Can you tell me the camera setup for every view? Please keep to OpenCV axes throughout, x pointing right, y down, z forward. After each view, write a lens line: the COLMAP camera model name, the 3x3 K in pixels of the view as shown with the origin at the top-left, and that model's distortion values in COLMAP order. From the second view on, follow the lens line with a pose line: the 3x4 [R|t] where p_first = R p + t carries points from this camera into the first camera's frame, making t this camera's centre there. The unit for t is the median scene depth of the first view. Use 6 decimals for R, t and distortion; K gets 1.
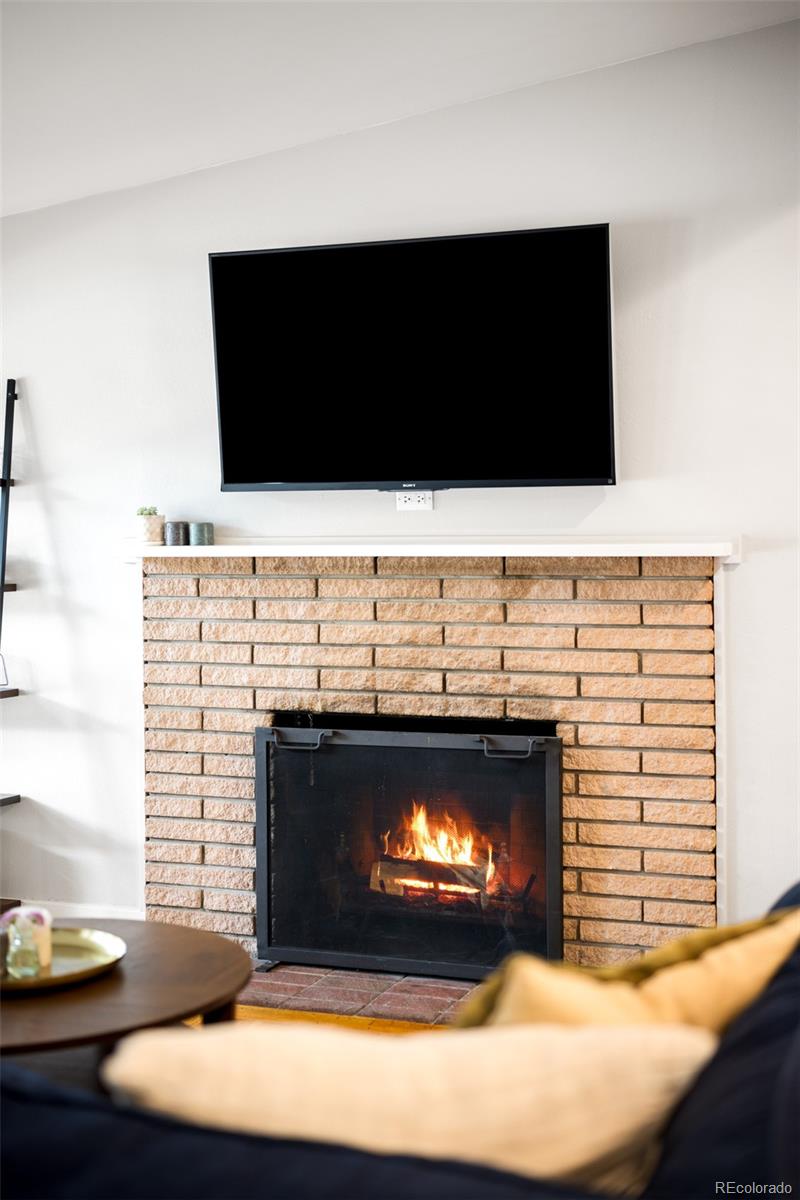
lens RADIAL K [[1668.6, 0, 401.9], [0, 1668.6, 591.7], [0, 0, 1]] dist [0.063581, 0.000000]
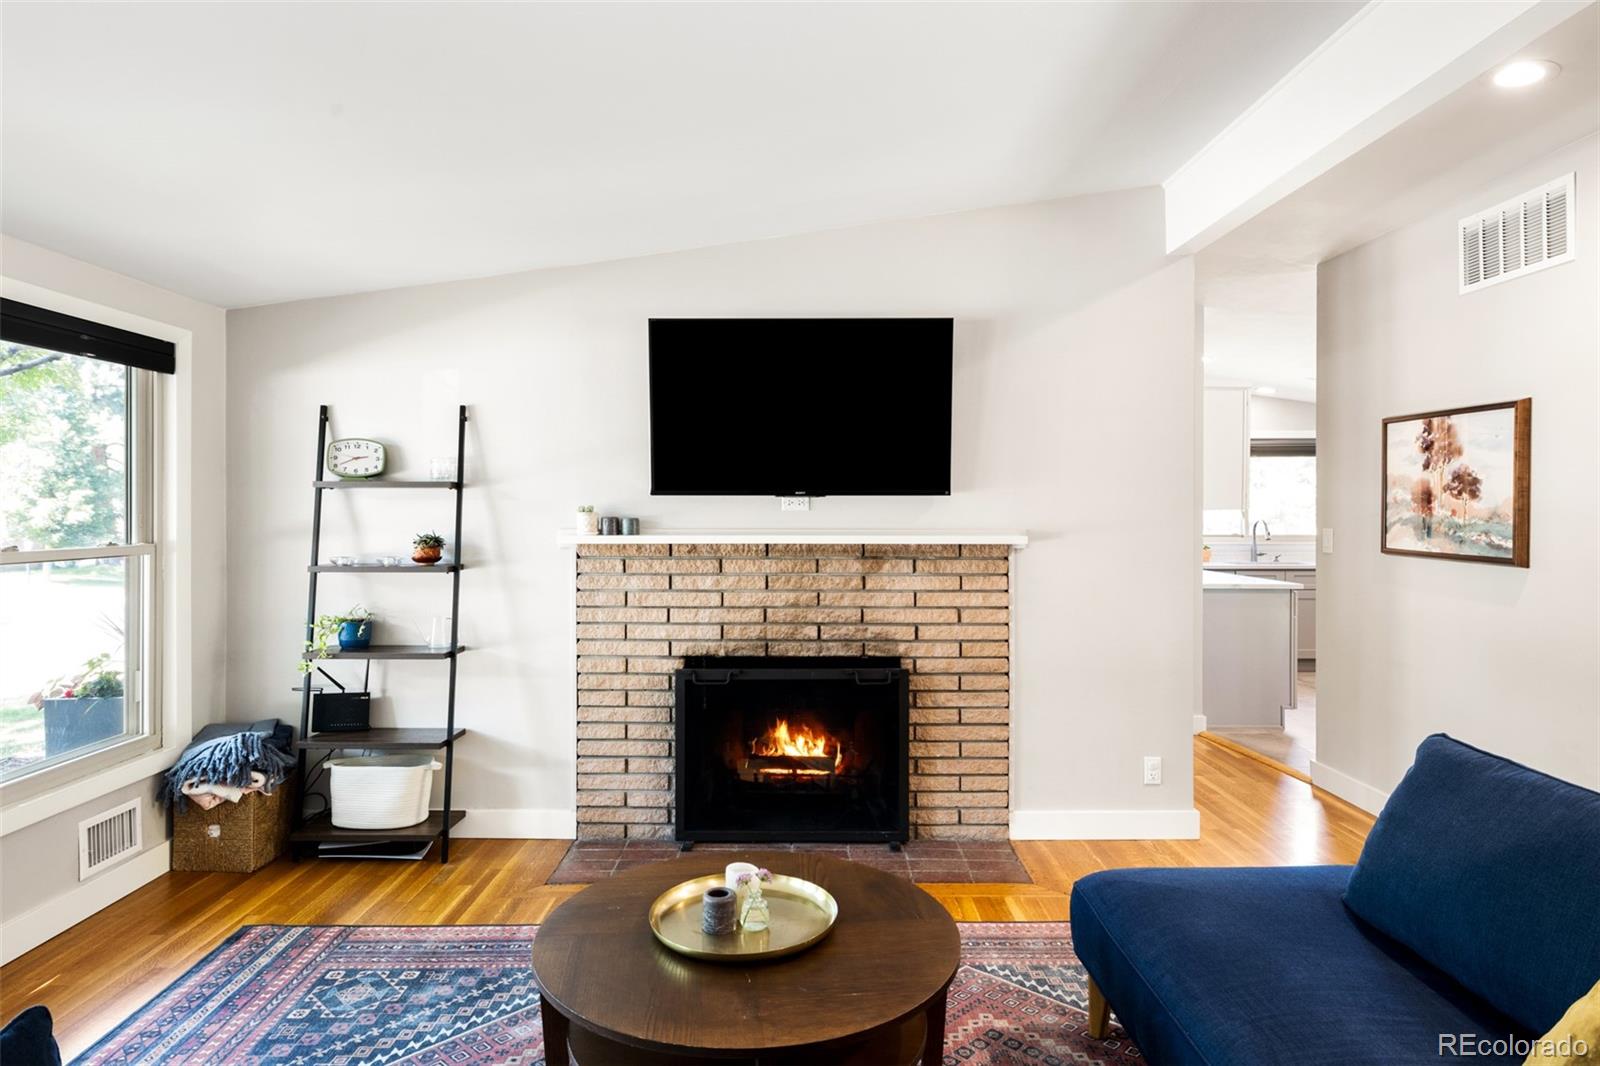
lens RADIAL K [[928.0, 0, 792.4], [0, 928.0, 520.6], [0, 0, 1]] dist [0.002591, -0.004758]
pose [[0.934803, 0.002926, 0.355155, -0.276087], [0.005581, 0.999722, -0.022926, -0.022678], [-0.355124, 0.023414, 0.934526, 0.271008]]
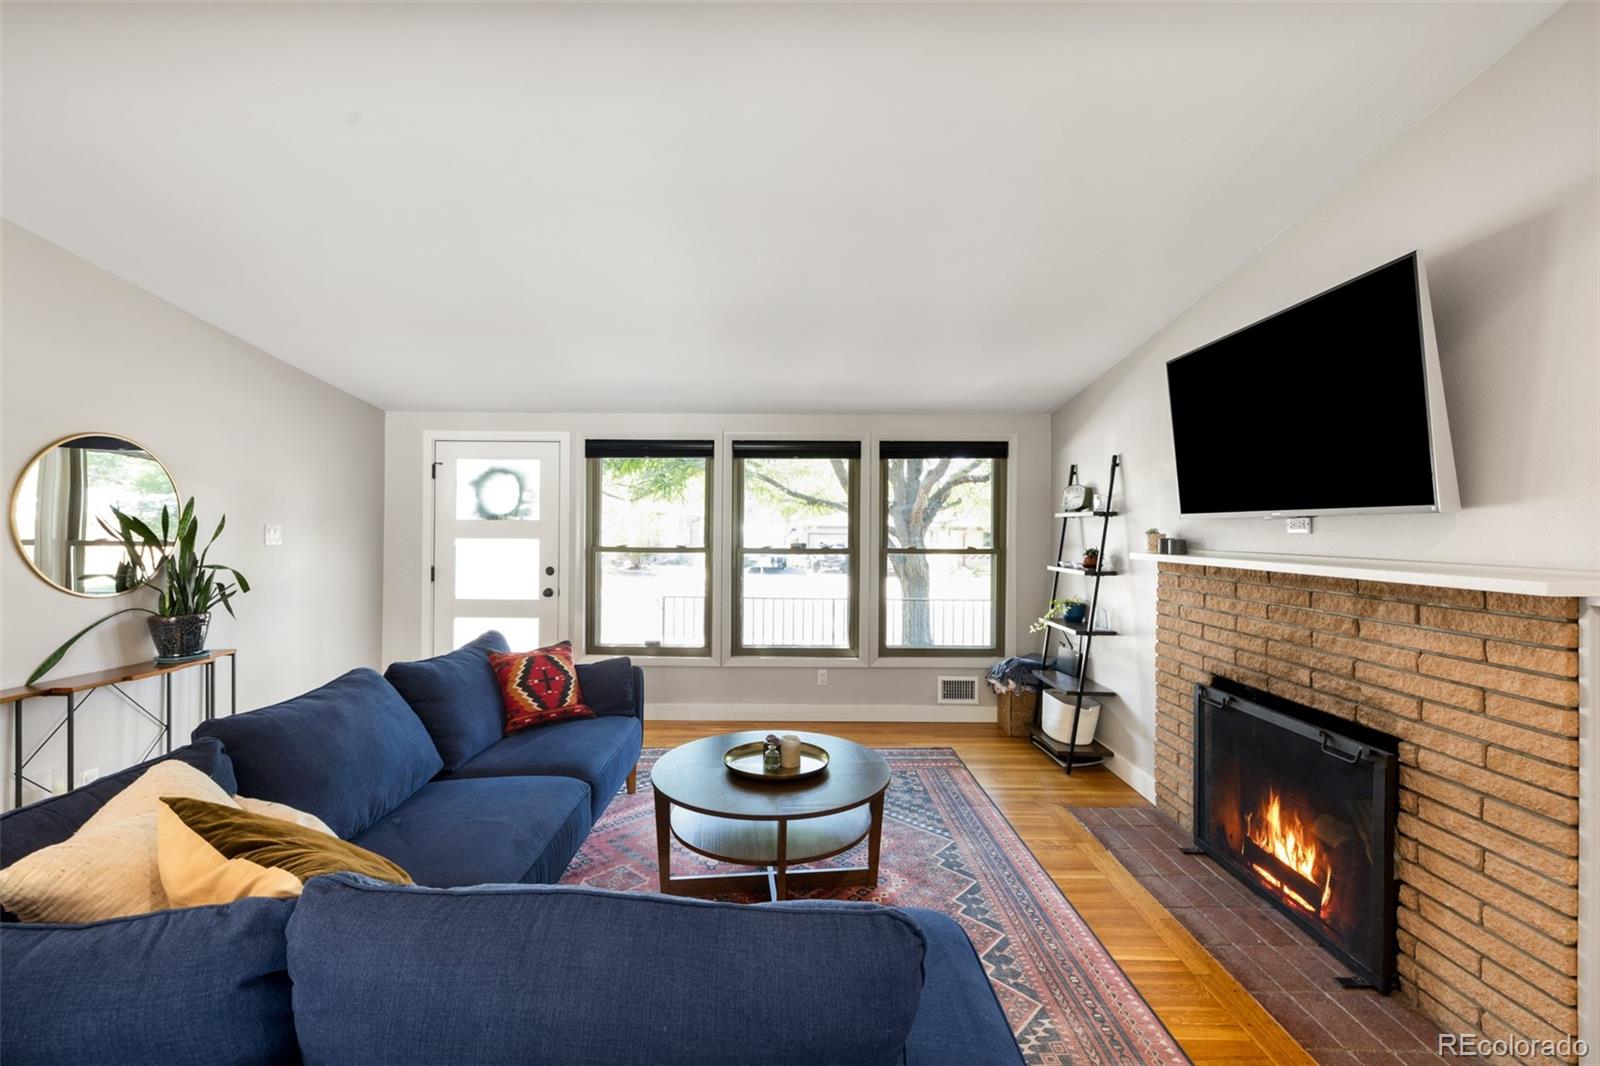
lens RADIAL K [[672.9, 0, 795.9], [0, 672.9, 531.0], [0, 0, 1]] dist [-0.003400, 0.000113]
pose [[0.366439, 0.012811, -0.930354, 0.335584], [-0.041366, 0.999141, -0.002534, -0.034780], [0.929522, 0.039414, 0.366654, 0.479299]]
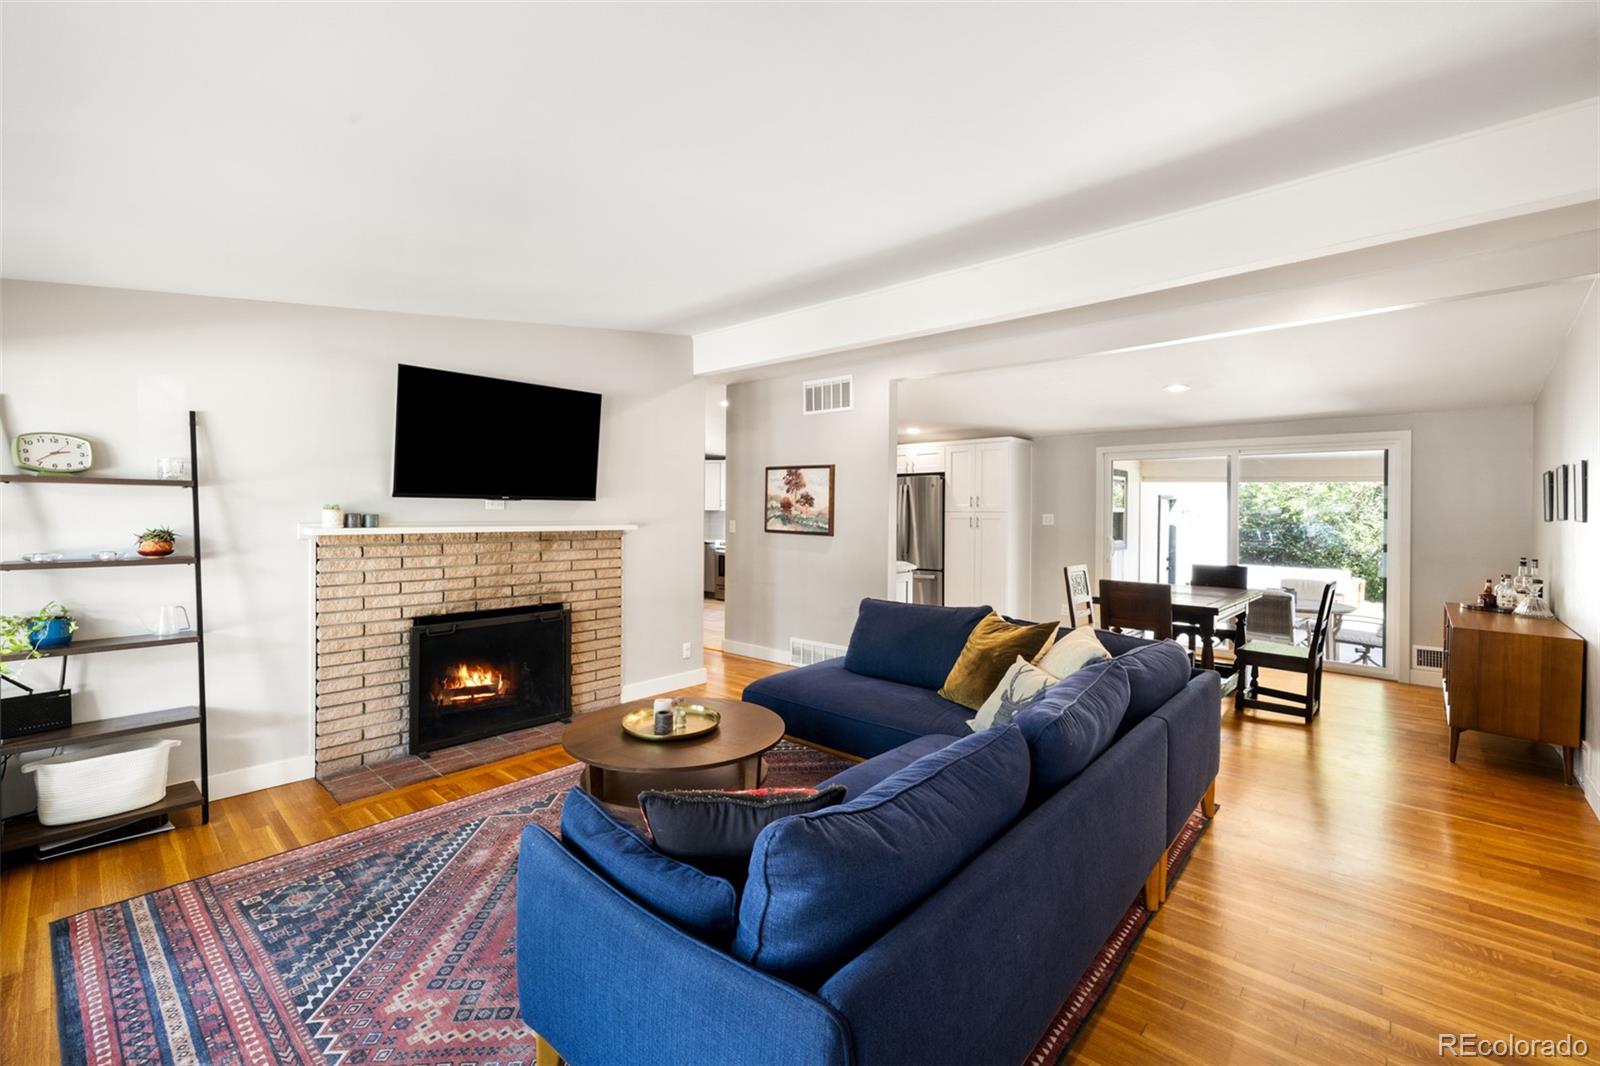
lens RADIAL K [[672.9, 0, 797.3], [0, 672.9, 518.1], [0, 0, 1]] dist [-0.003400, 0.000113]
pose [[0.356605, 0.000214, 0.934255, -0.642329], [0.021059, 0.999744, -0.008267, -0.023576], [-0.934018, 0.022622, 0.356509, 0.358578]]
